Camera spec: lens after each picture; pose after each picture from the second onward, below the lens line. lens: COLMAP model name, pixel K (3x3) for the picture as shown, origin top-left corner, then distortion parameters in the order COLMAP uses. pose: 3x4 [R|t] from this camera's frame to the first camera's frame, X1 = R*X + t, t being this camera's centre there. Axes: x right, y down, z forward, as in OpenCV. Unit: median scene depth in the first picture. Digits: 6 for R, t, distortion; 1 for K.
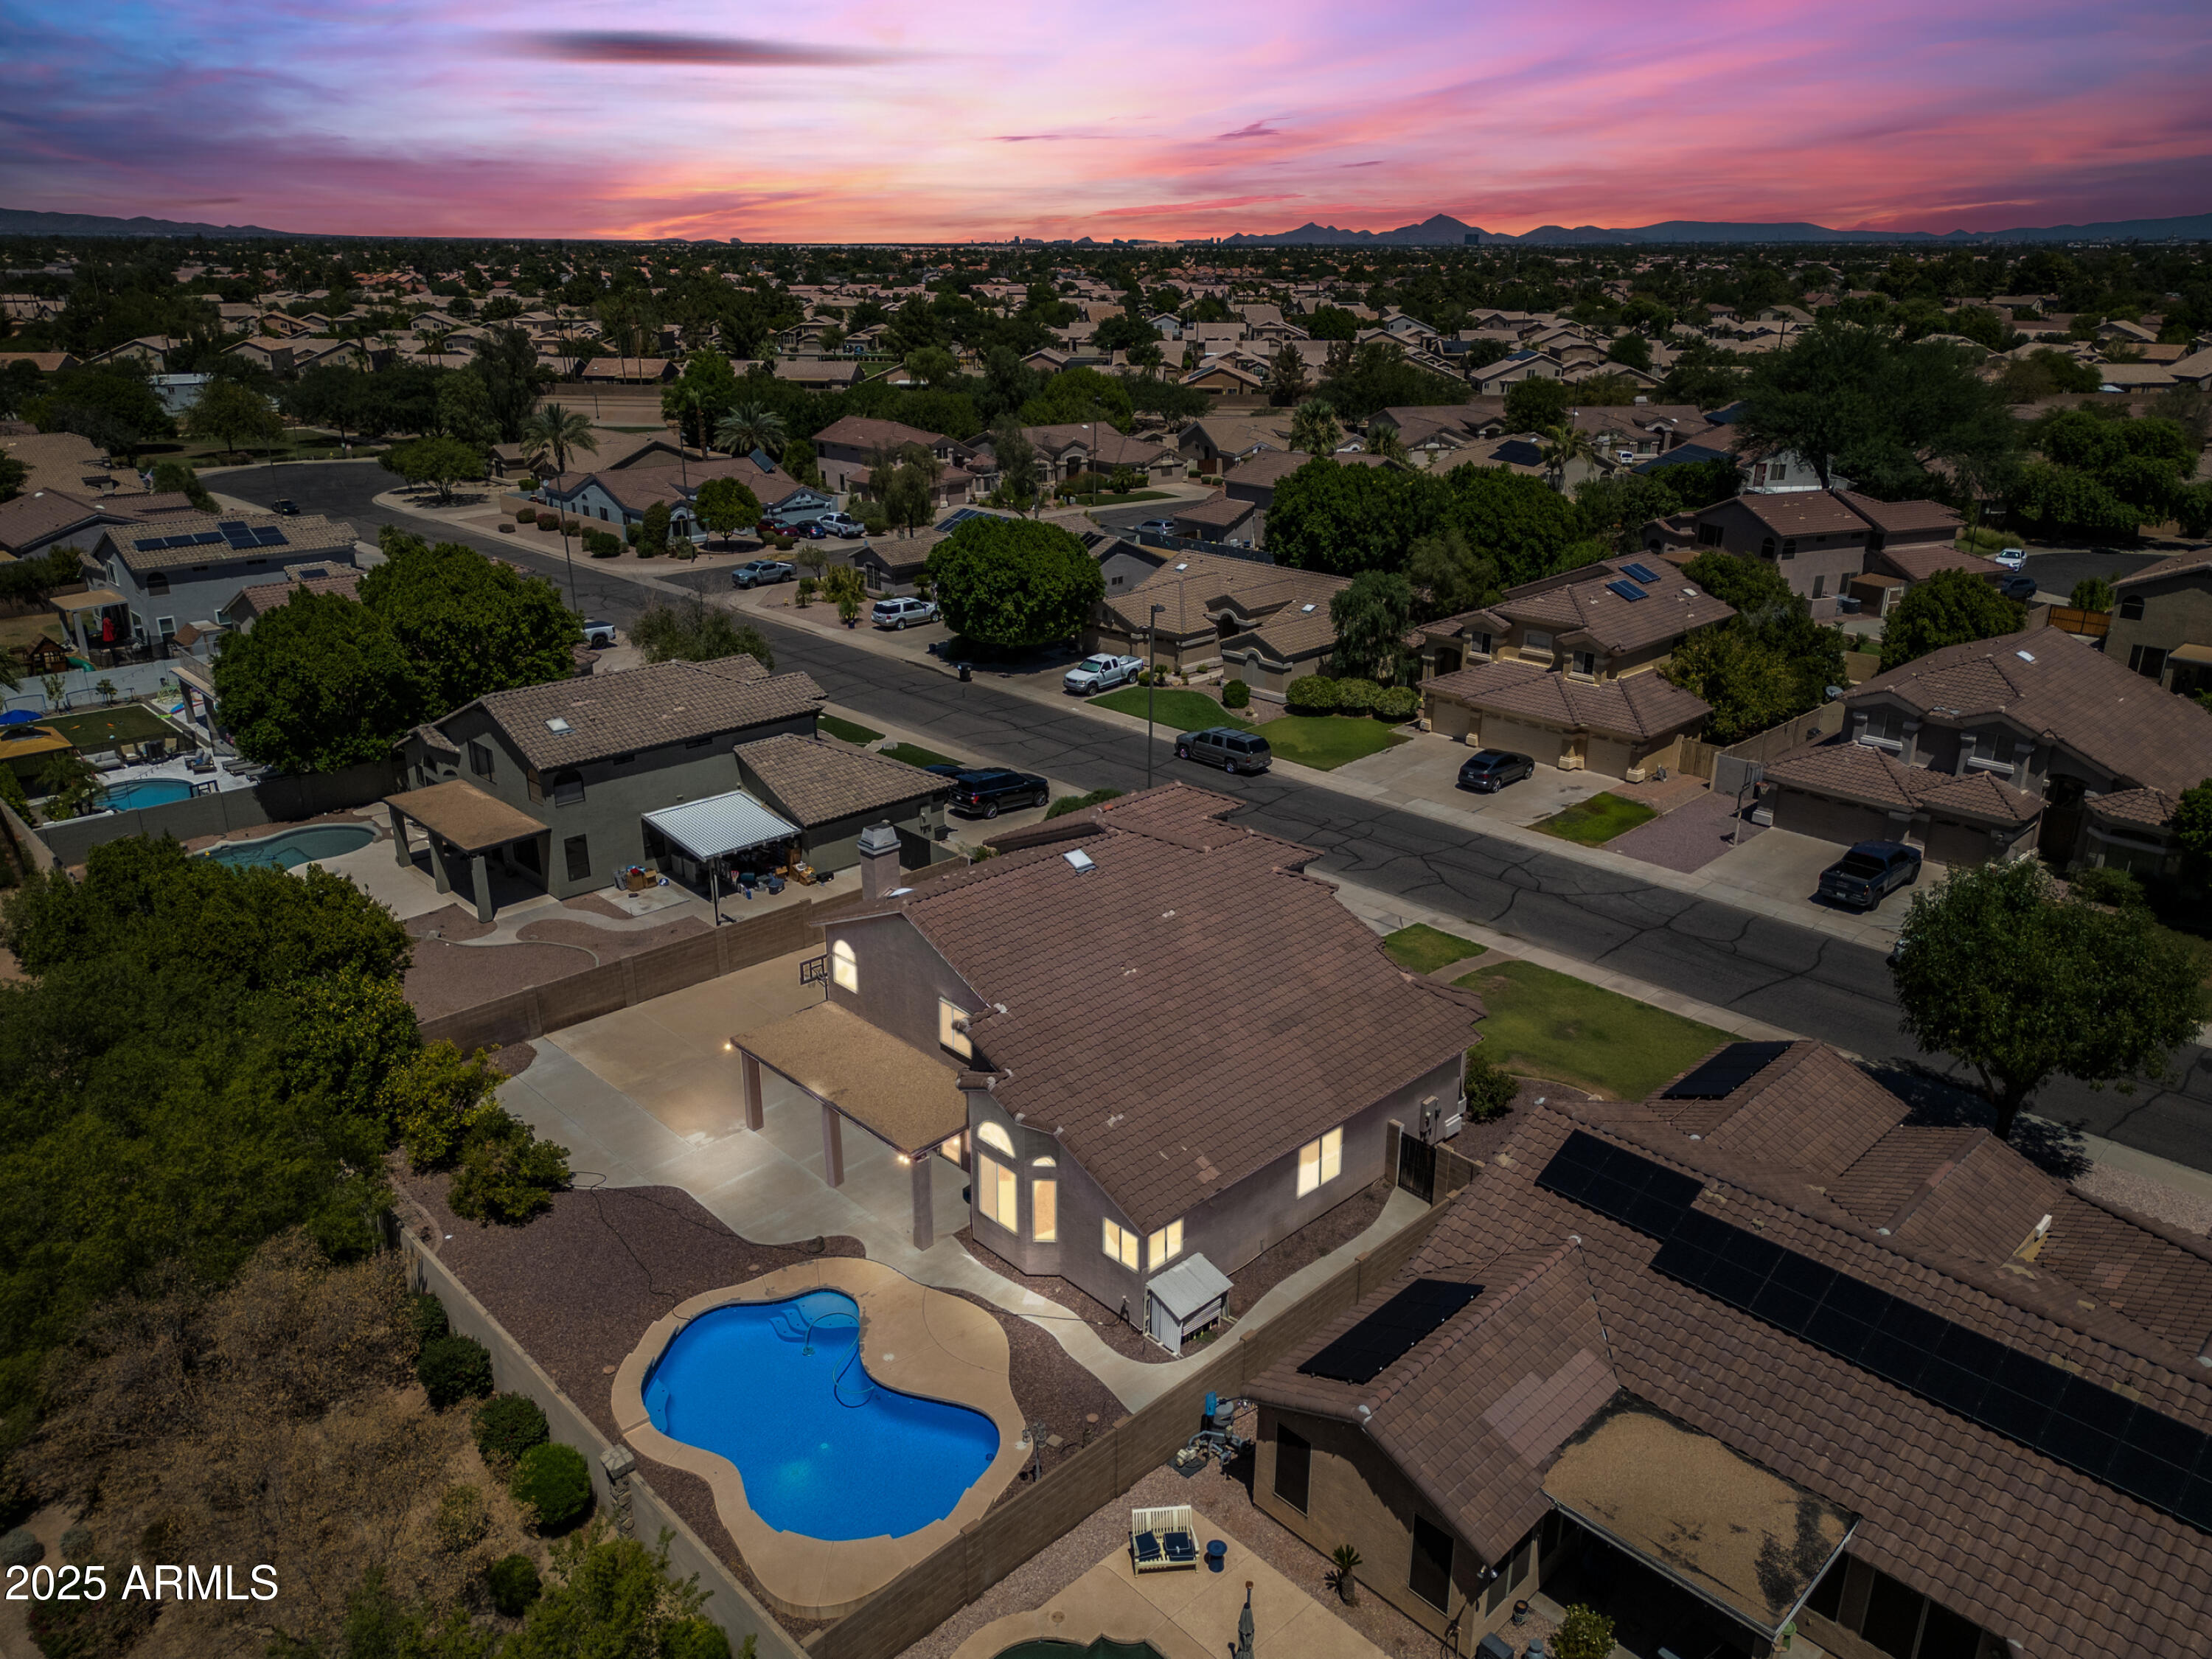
lens RADIAL K [[1557.2, 0, 1095.9], [0, 1557.2, 839.5], [0, 0, 1]] dist [0.051150, -0.039229]
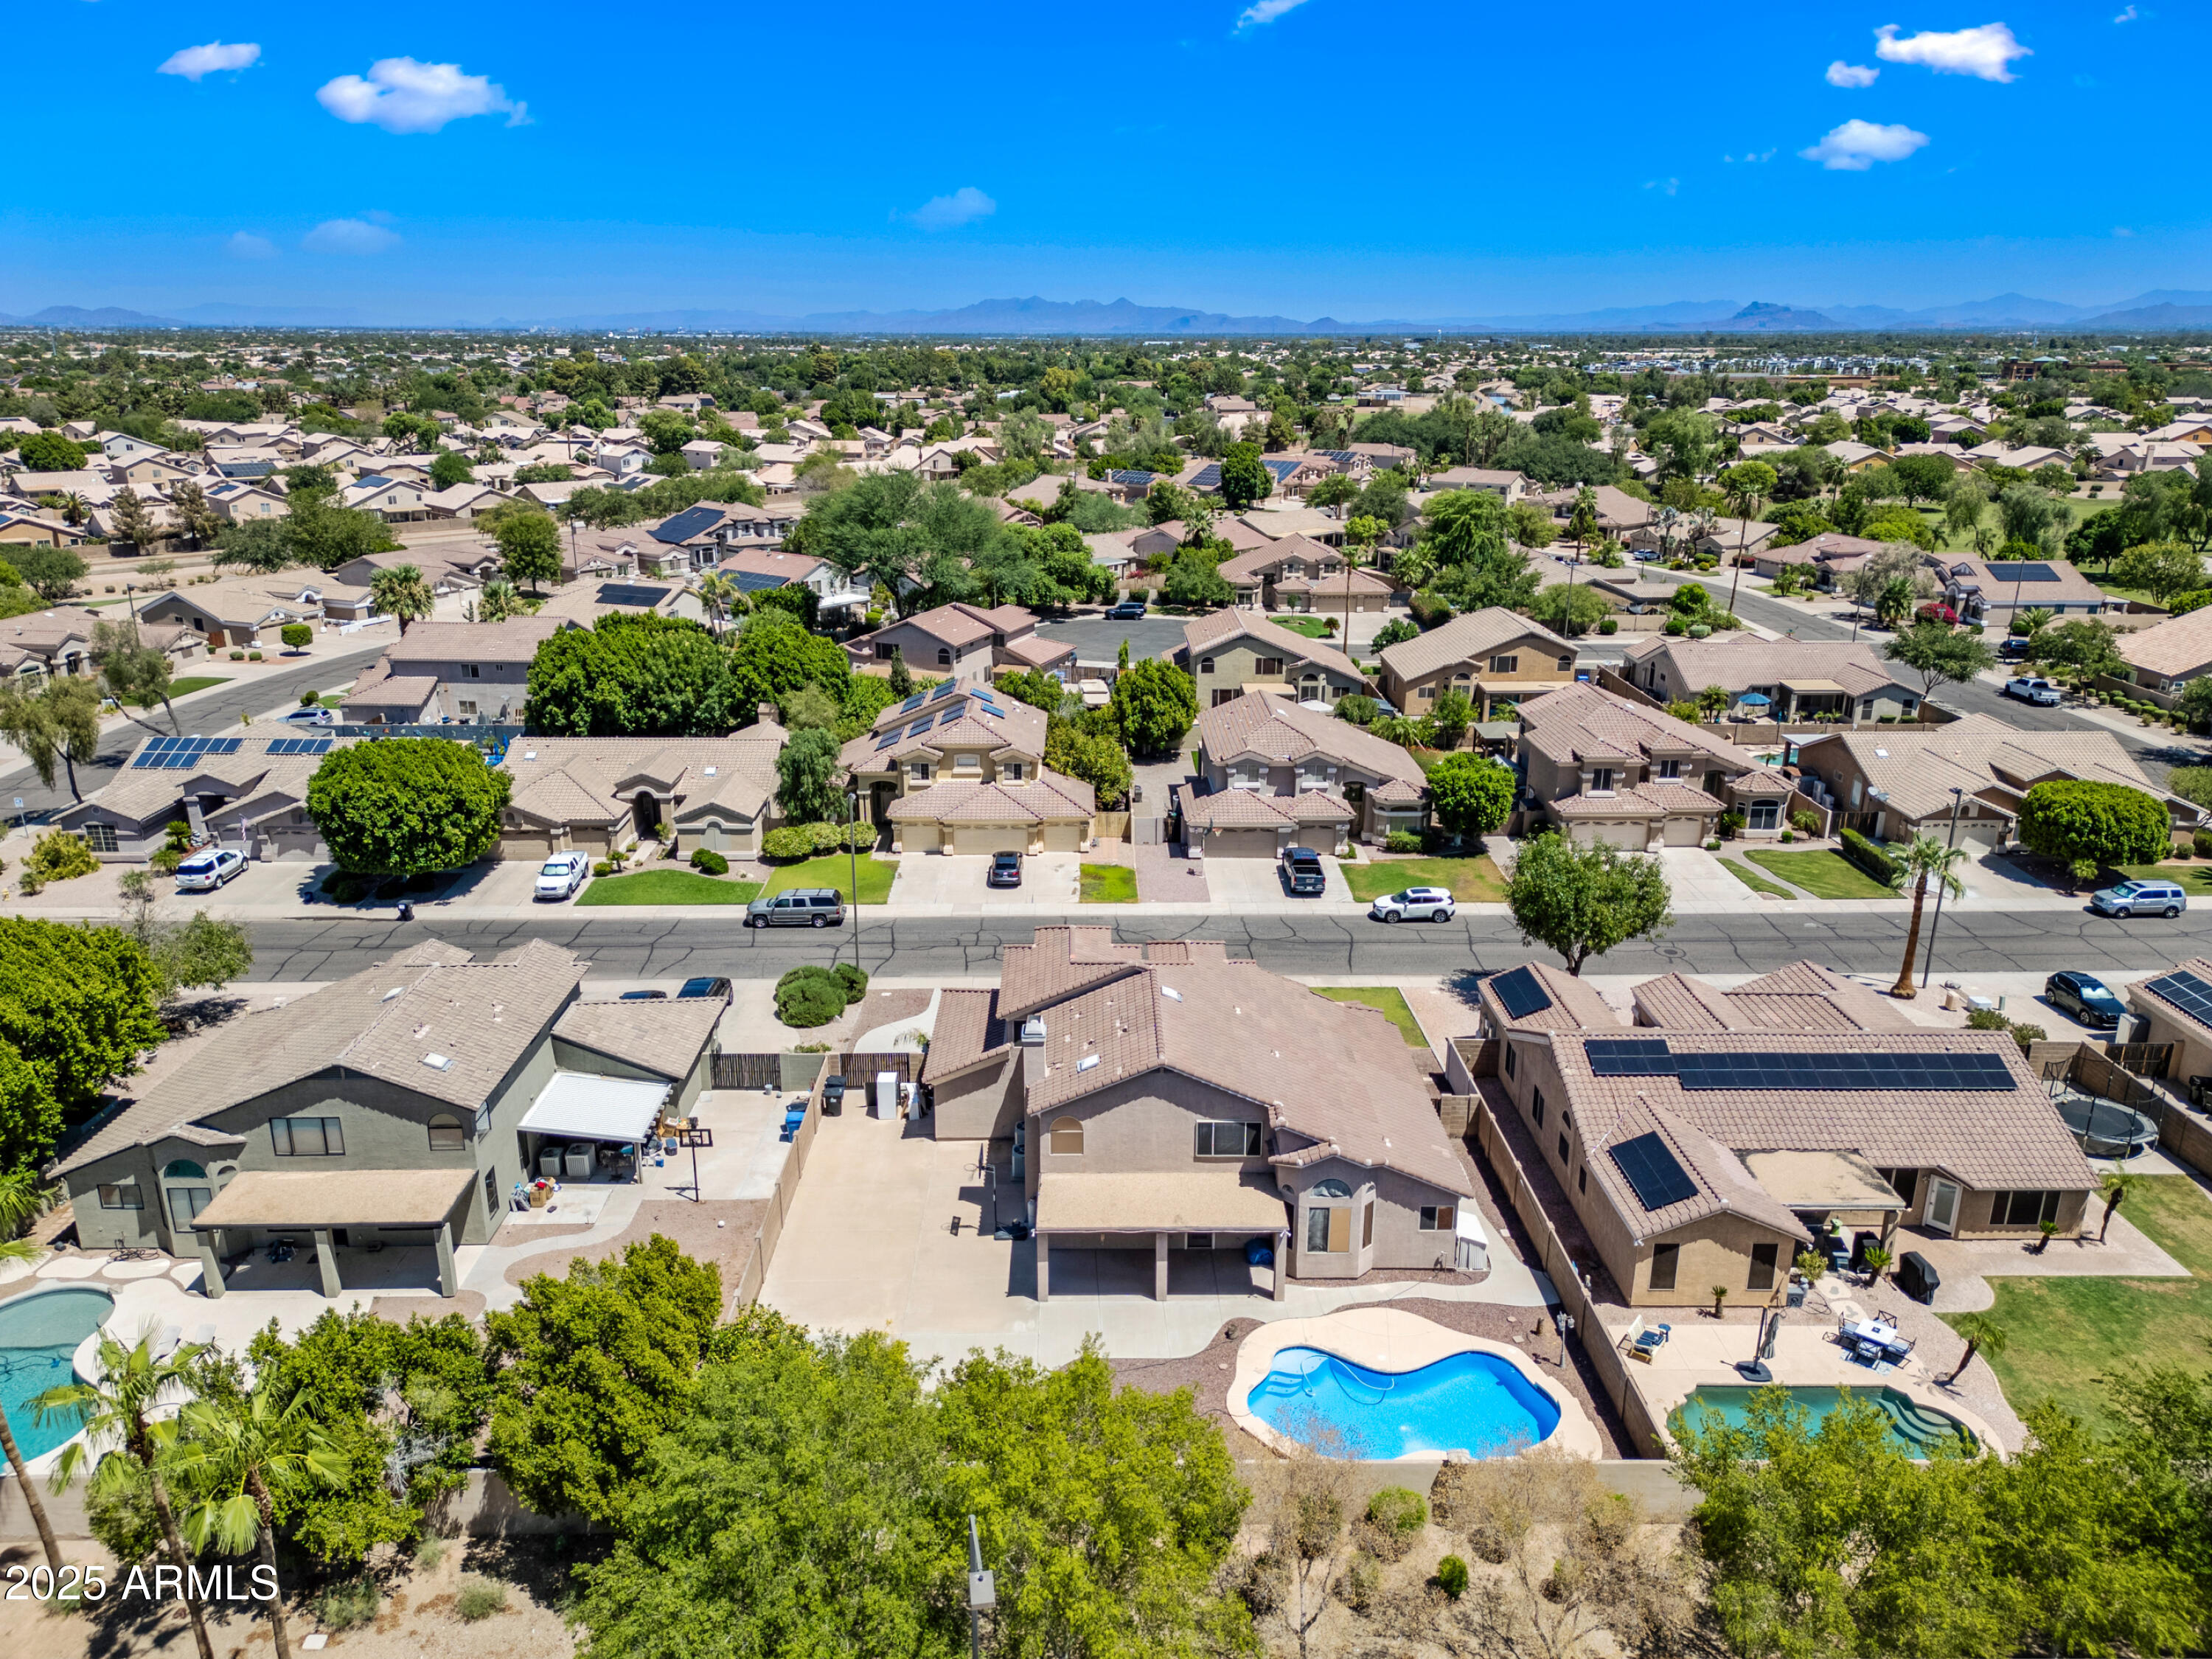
lens RADIAL K [[1557.2, 0, 1098.3], [0, 1557.2, 818.3], [0, 0, 1]] dist [0.051150, -0.039229]
pose [[0.676727, -0.216123, 0.703798, -0.513524], [0.257891, 0.964963, 0.048350, -0.113395], [-0.689589, 0.148783, 0.708753, 0.056992]]
